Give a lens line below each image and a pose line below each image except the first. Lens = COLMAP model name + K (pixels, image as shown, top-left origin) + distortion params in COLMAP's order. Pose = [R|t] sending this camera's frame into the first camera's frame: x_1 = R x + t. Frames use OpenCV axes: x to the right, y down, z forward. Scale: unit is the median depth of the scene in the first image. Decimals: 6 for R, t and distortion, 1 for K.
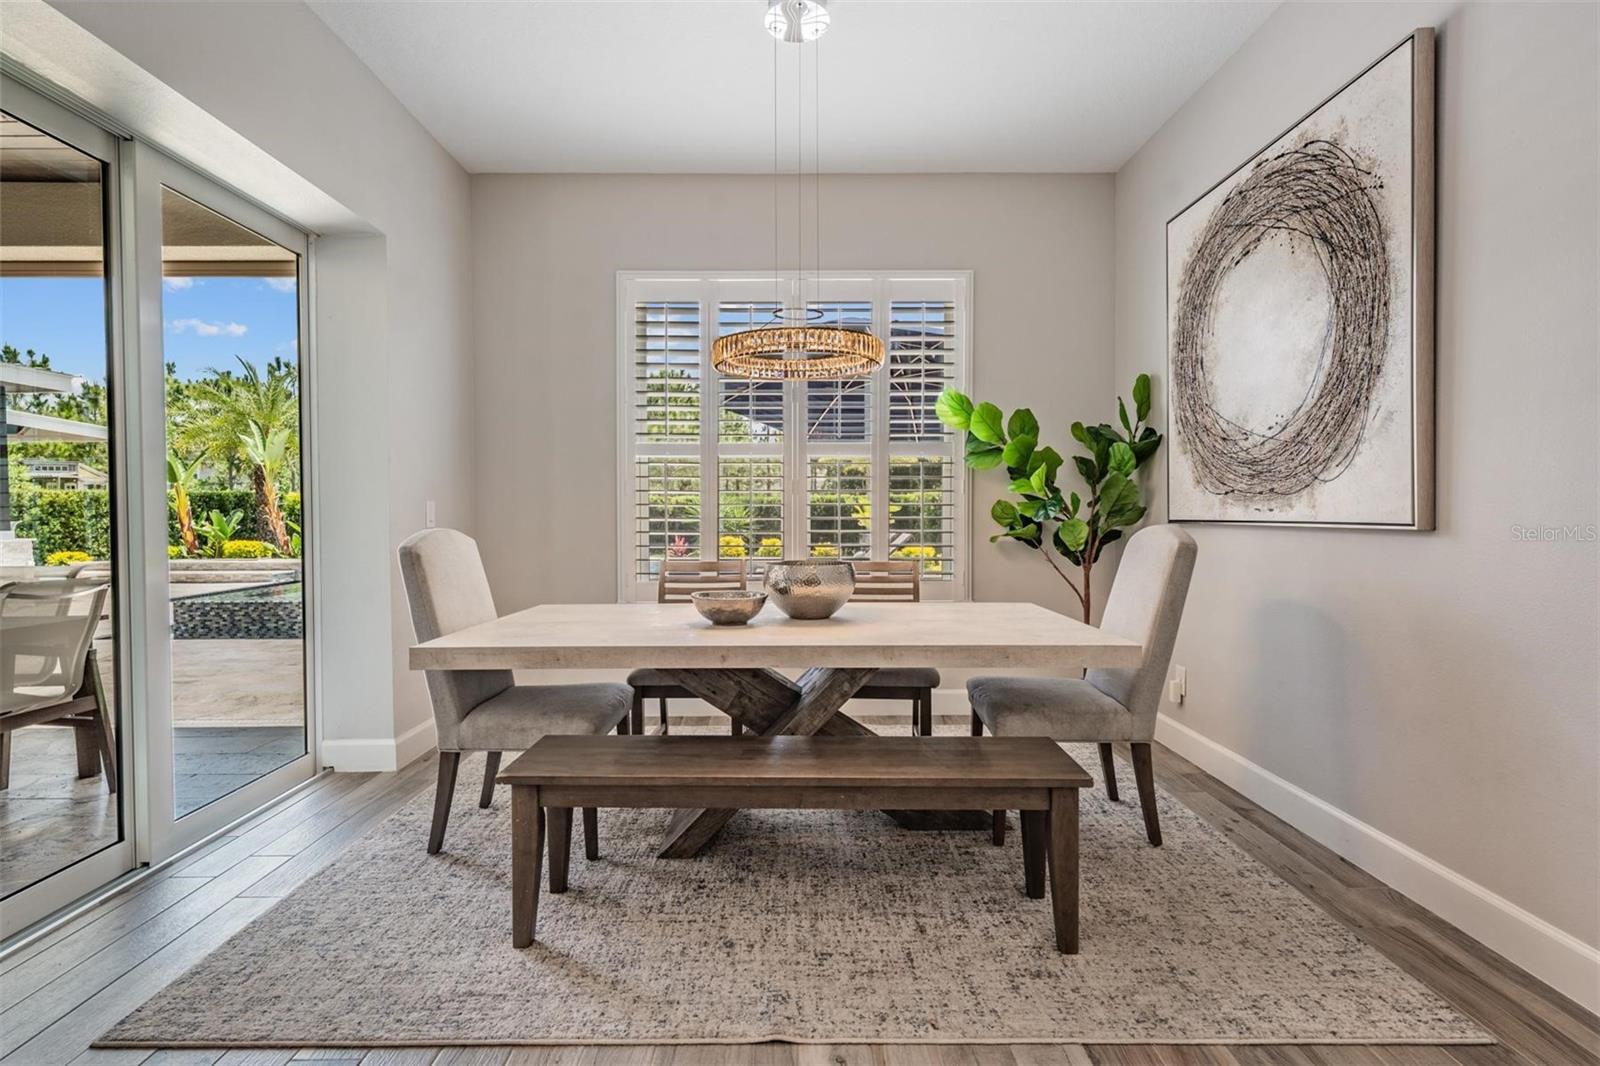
lens RADIAL K [[756.0, 0, 772.8], [0, 756.0, 530.7], [0, 0, 1]] dist [0.005683, -0.002407]
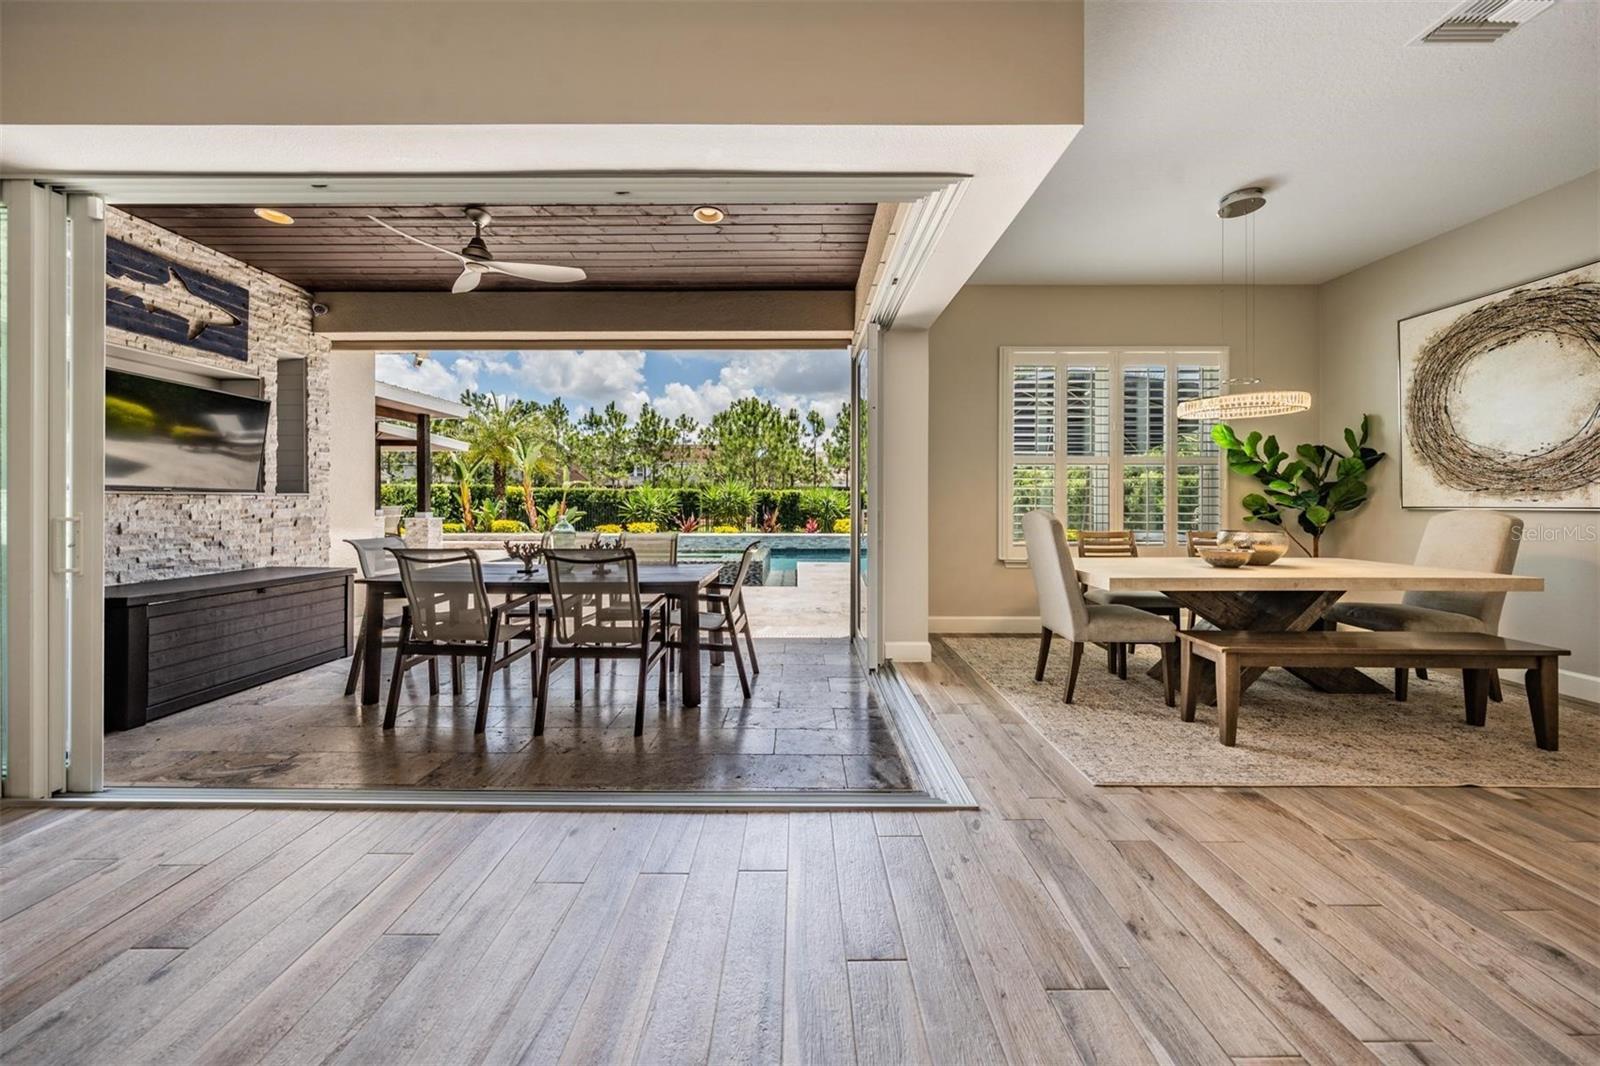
lens RADIAL K [[557.9, 0, 781.1], [0, 557.9, 502.6], [0, 0, 1]] dist [-0.004218, 0.000694]
pose [[0.999704, 0.004278, -0.023930, -0.905300], [-0.004828, 0.999725, -0.022953, 0.010985], [0.023825, 0.023062, 0.999450, -0.228271]]
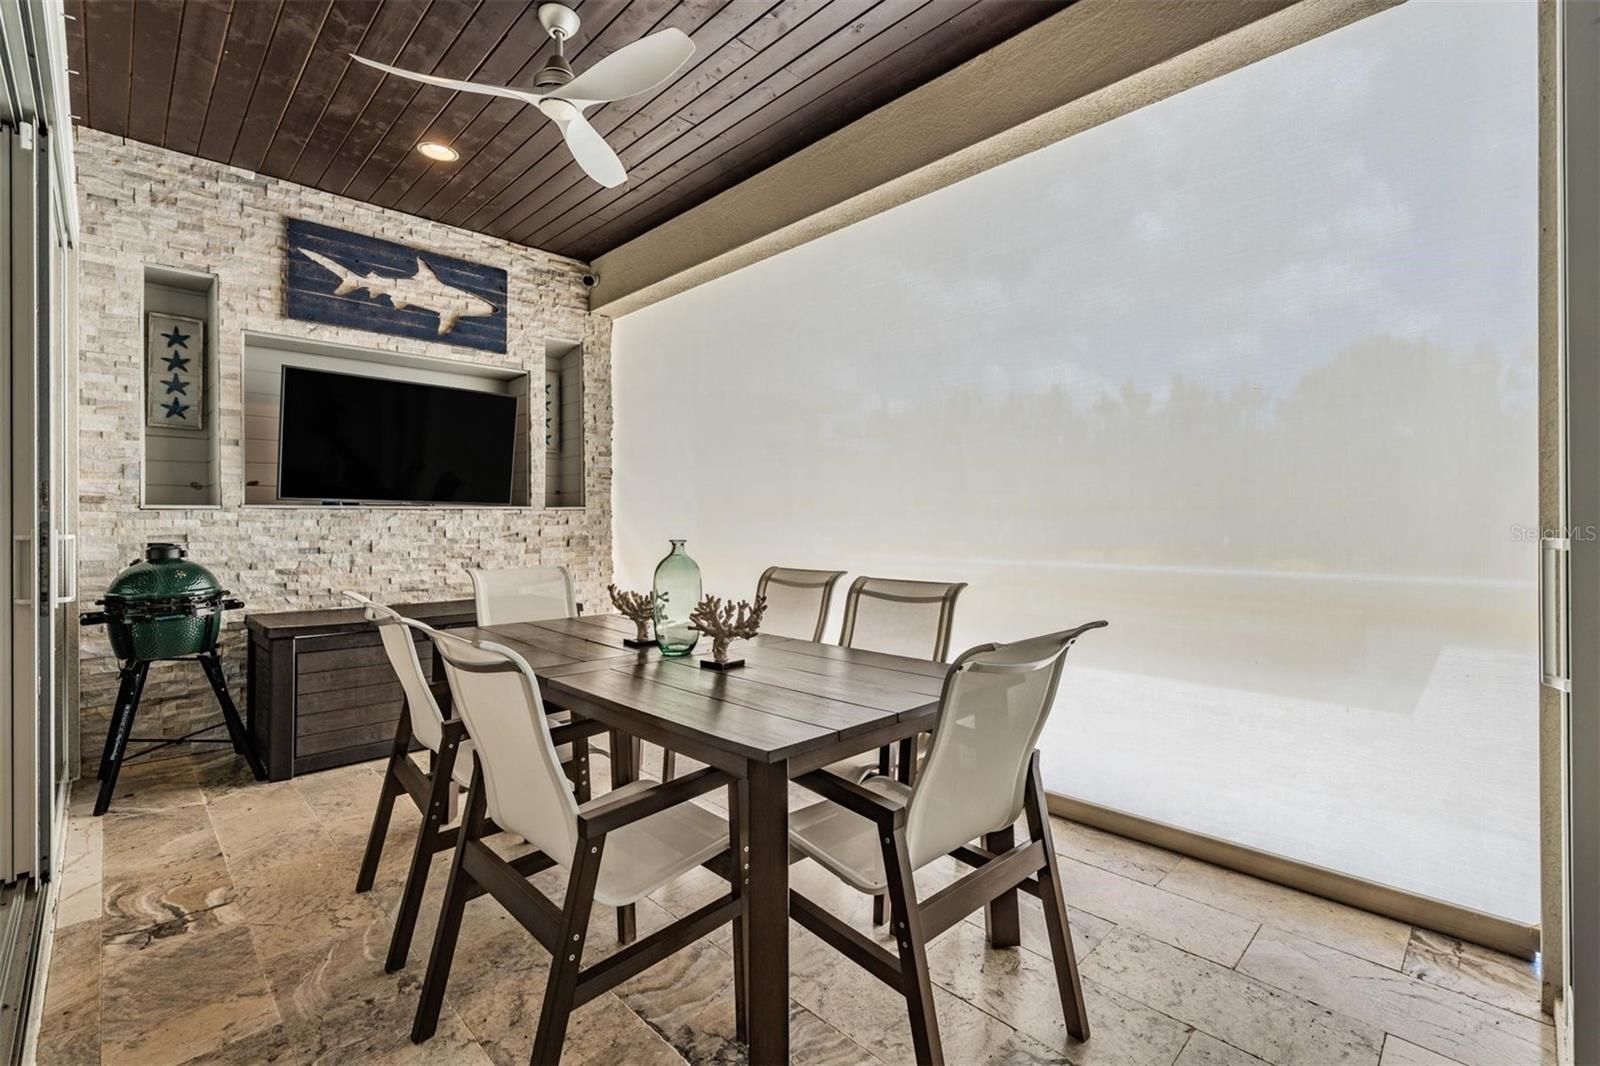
lens RADIAL K [[689.3, 0, 774.1], [0, 689.3, 524.3], [0, 0, 1]] dist [-0.000797, -0.000803]
pose [[0.687074, 0.005114, -0.726569, -0.791725], [-0.013902, 0.999885, -0.006109, -0.001241], [0.726454, 0.014298, 0.687066, 0.599022]]
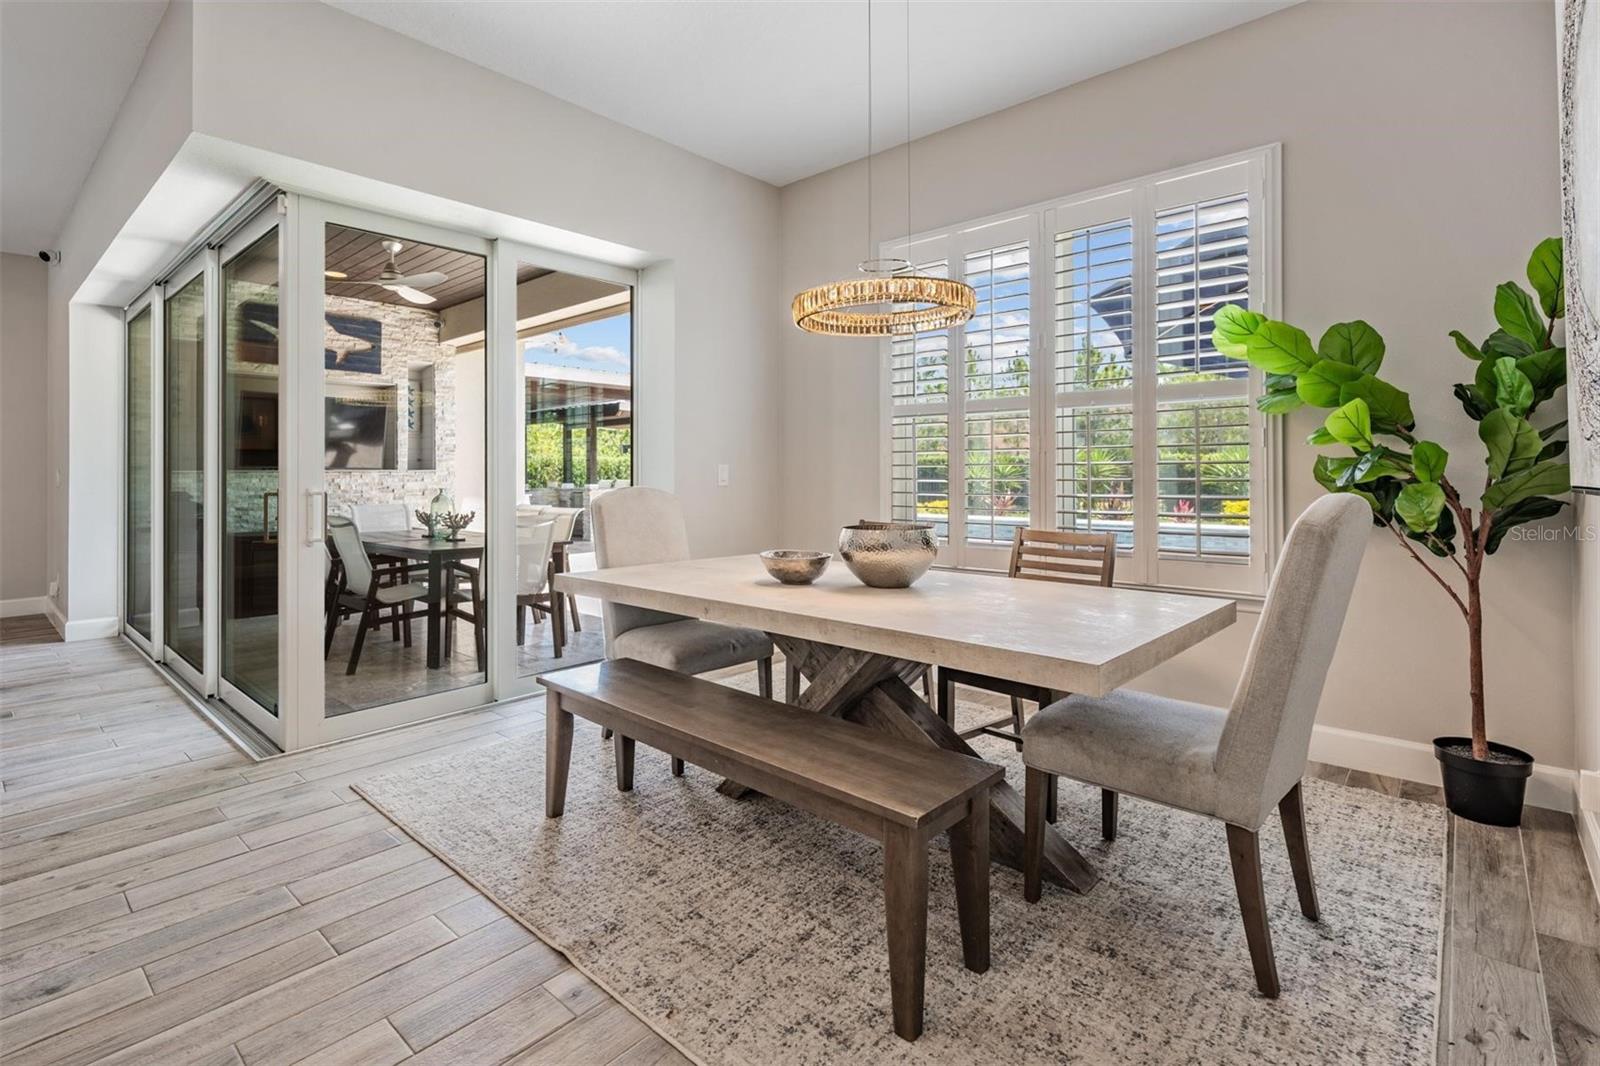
lens RADIAL K [[719.8, 0, 780.6], [0, 719.8, 477.1], [0, 0, 1]] dist [-0.005882, 0.003327]
pose [[0.750796, 0.003377, -0.660525, 0.504003], [-0.014057, 0.999842, -0.010867, -0.008689], [0.660384, 0.017444, 0.750725, 0.223127]]
